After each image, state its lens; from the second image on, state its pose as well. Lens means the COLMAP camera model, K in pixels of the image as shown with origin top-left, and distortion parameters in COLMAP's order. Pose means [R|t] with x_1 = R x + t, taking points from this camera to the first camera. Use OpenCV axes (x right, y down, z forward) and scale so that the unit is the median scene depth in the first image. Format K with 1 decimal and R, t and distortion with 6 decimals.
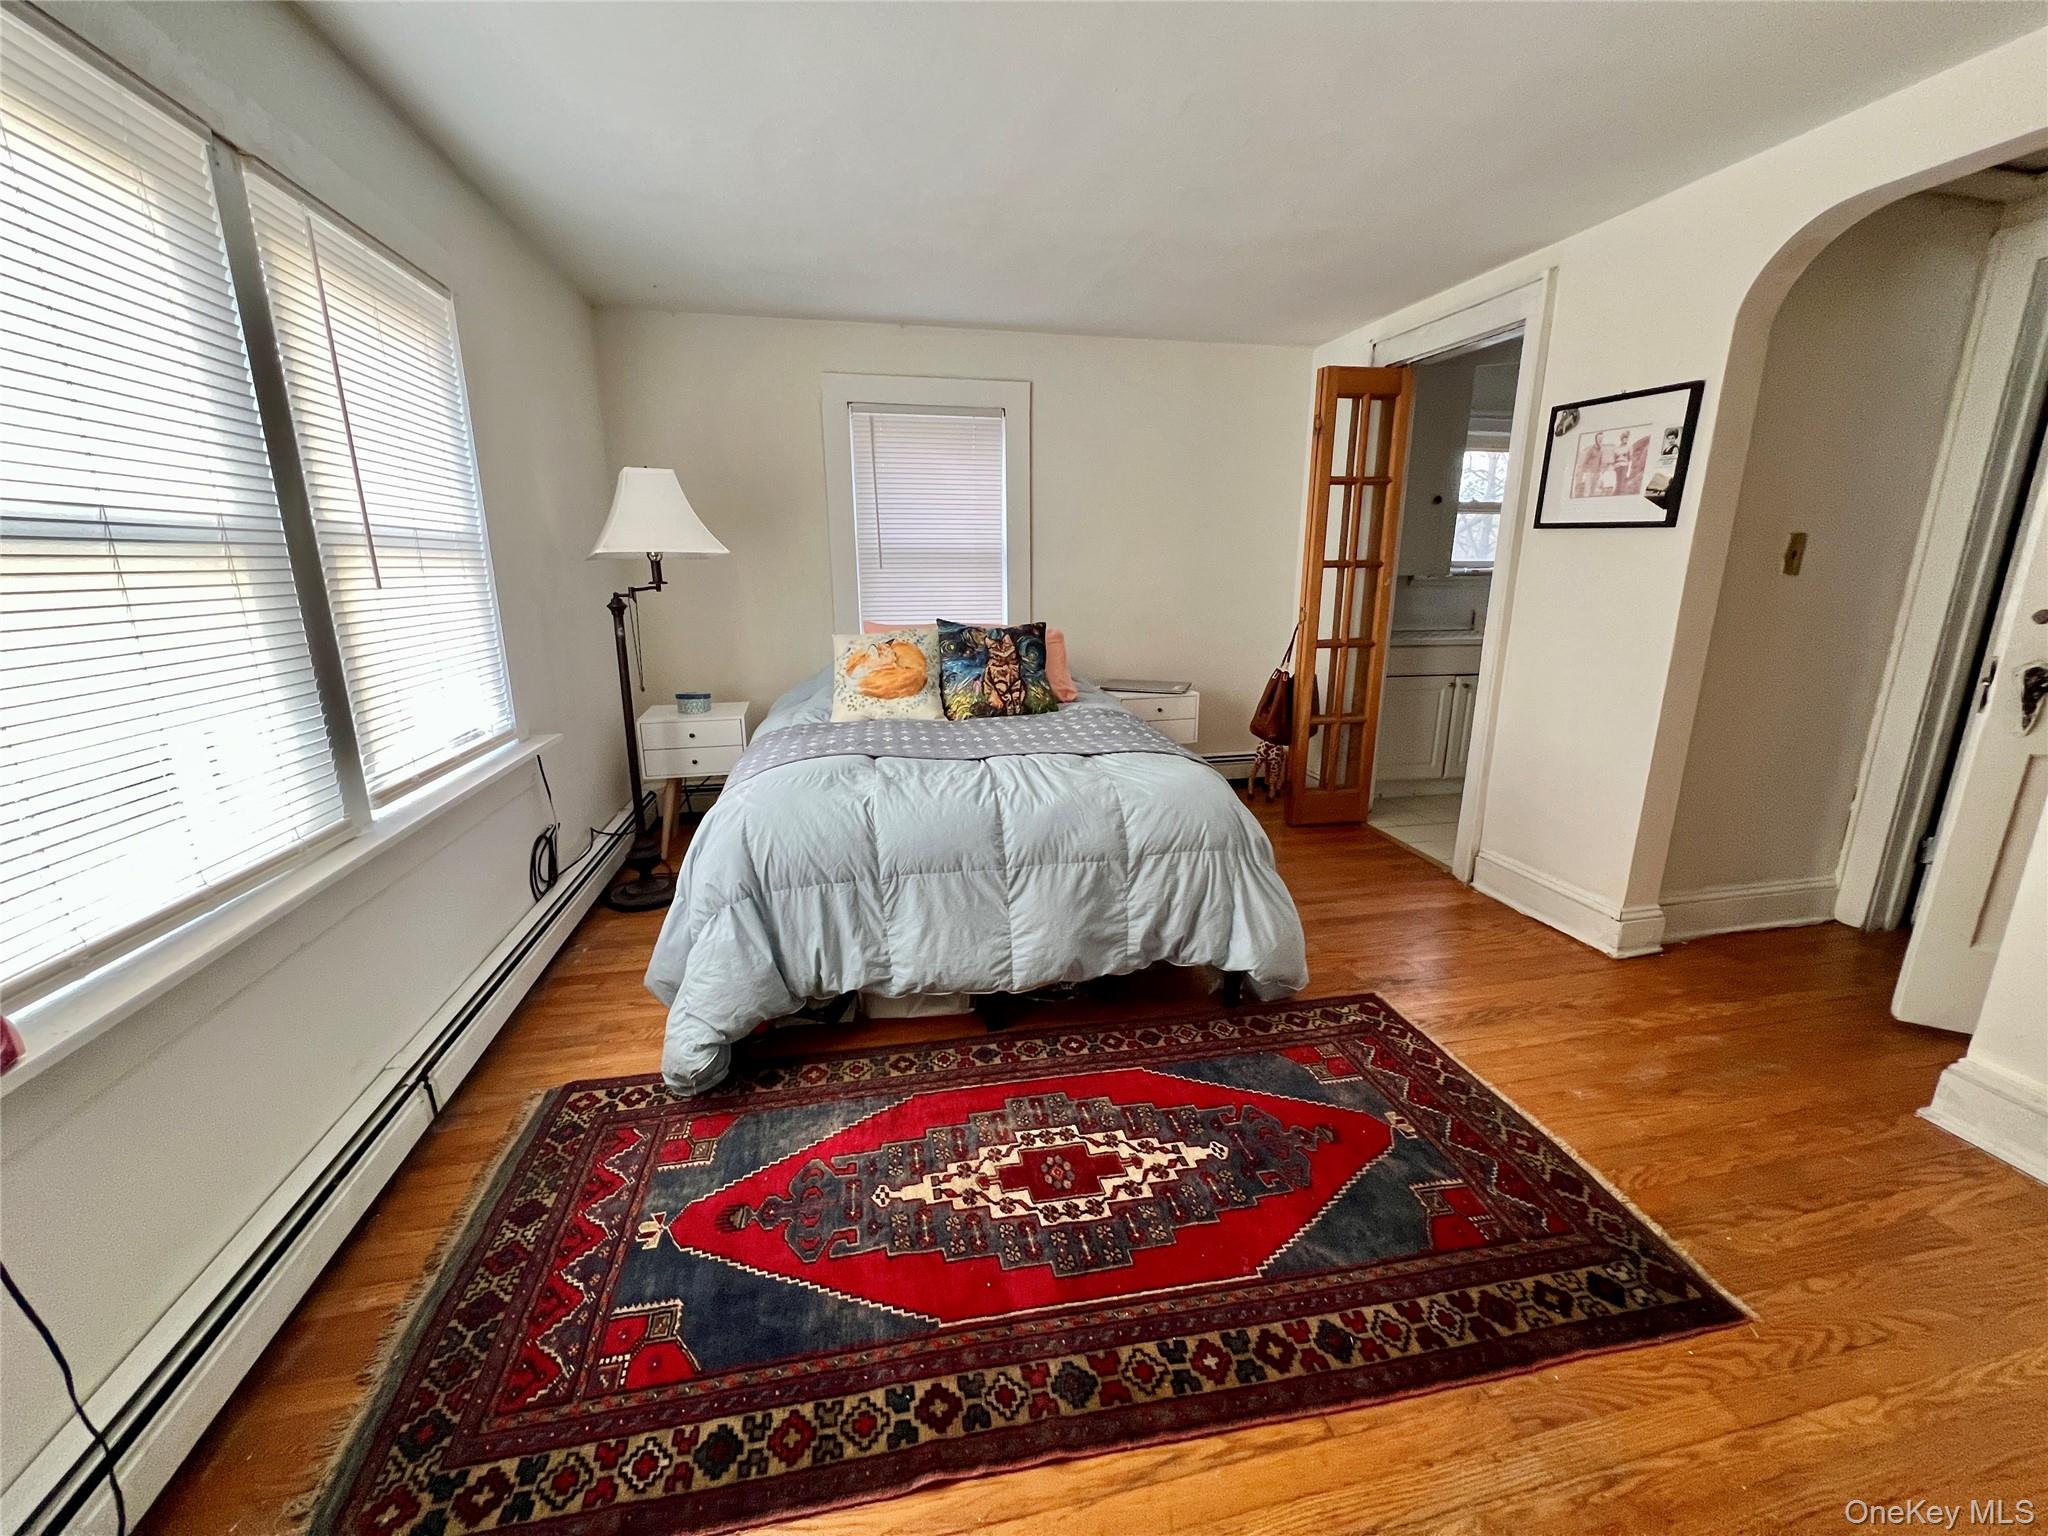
lens RADIAL K [[812.9, 0, 1025.2], [0, 812.9, 764.9], [0, 0, 1]] dist [-0.001203, 0.000011]
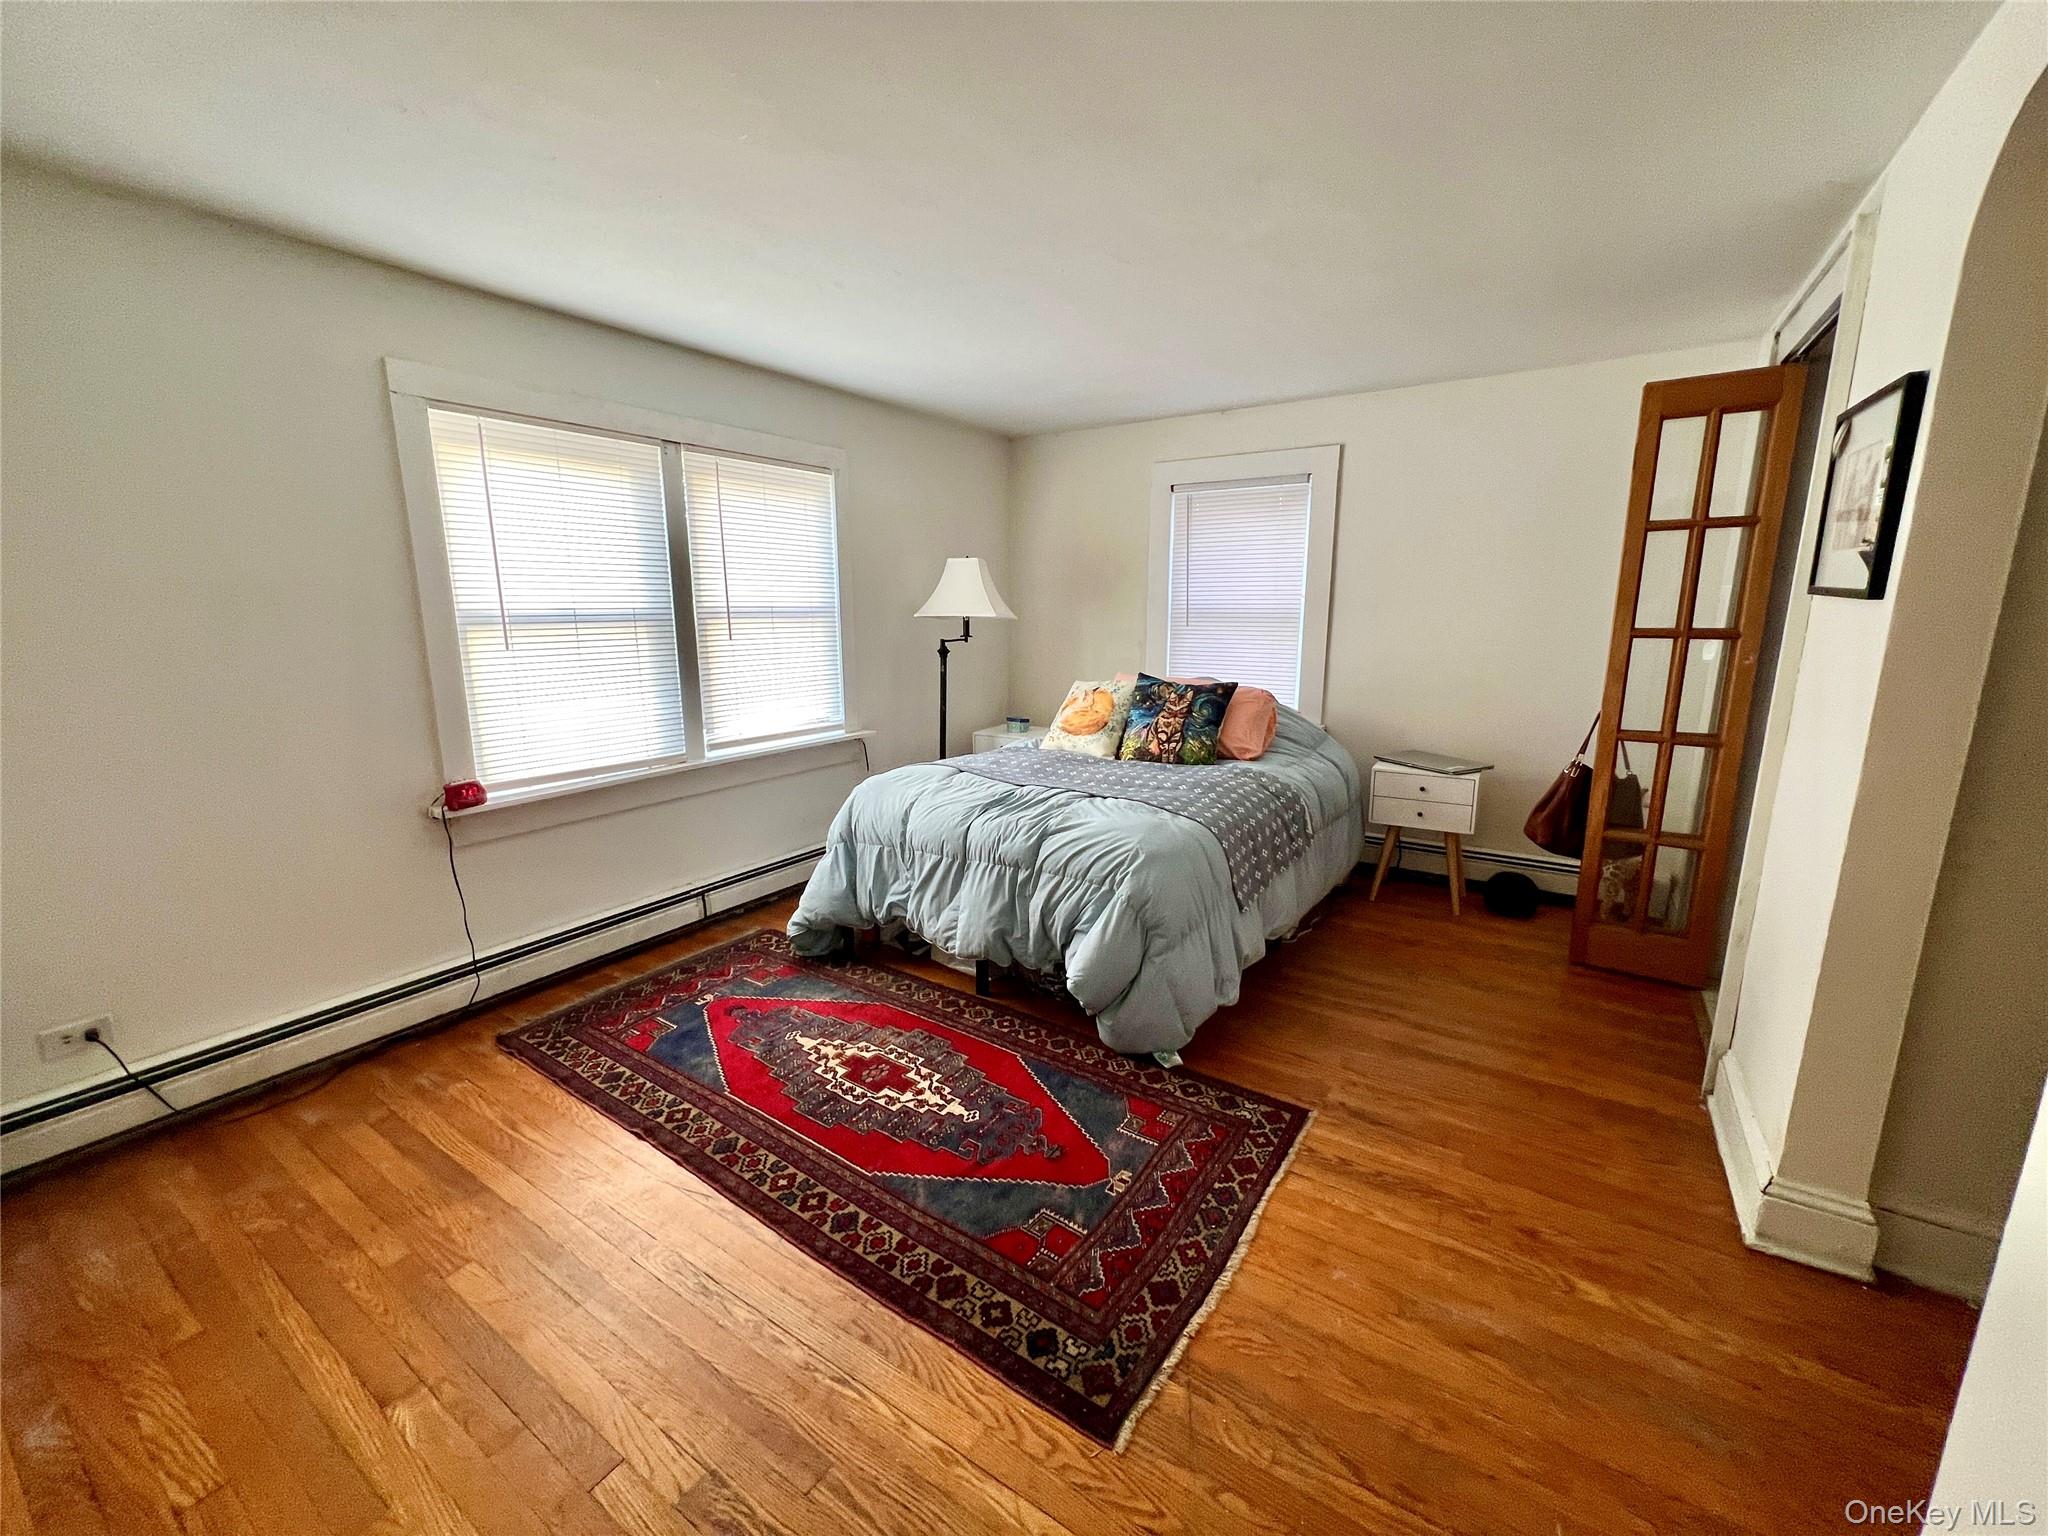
lens RADIAL K [[812.9, 0, 1025.4], [0, 812.9, 767.5], [0, 0, 1]] dist [-0.001203, 0.000011]
pose [[0.701008, 0.141427, -0.698990, 0.901749], [-0.172266, 0.984695, 0.026471, -0.073939], [0.692035, 0.101856, 0.714642, 0.109261]]
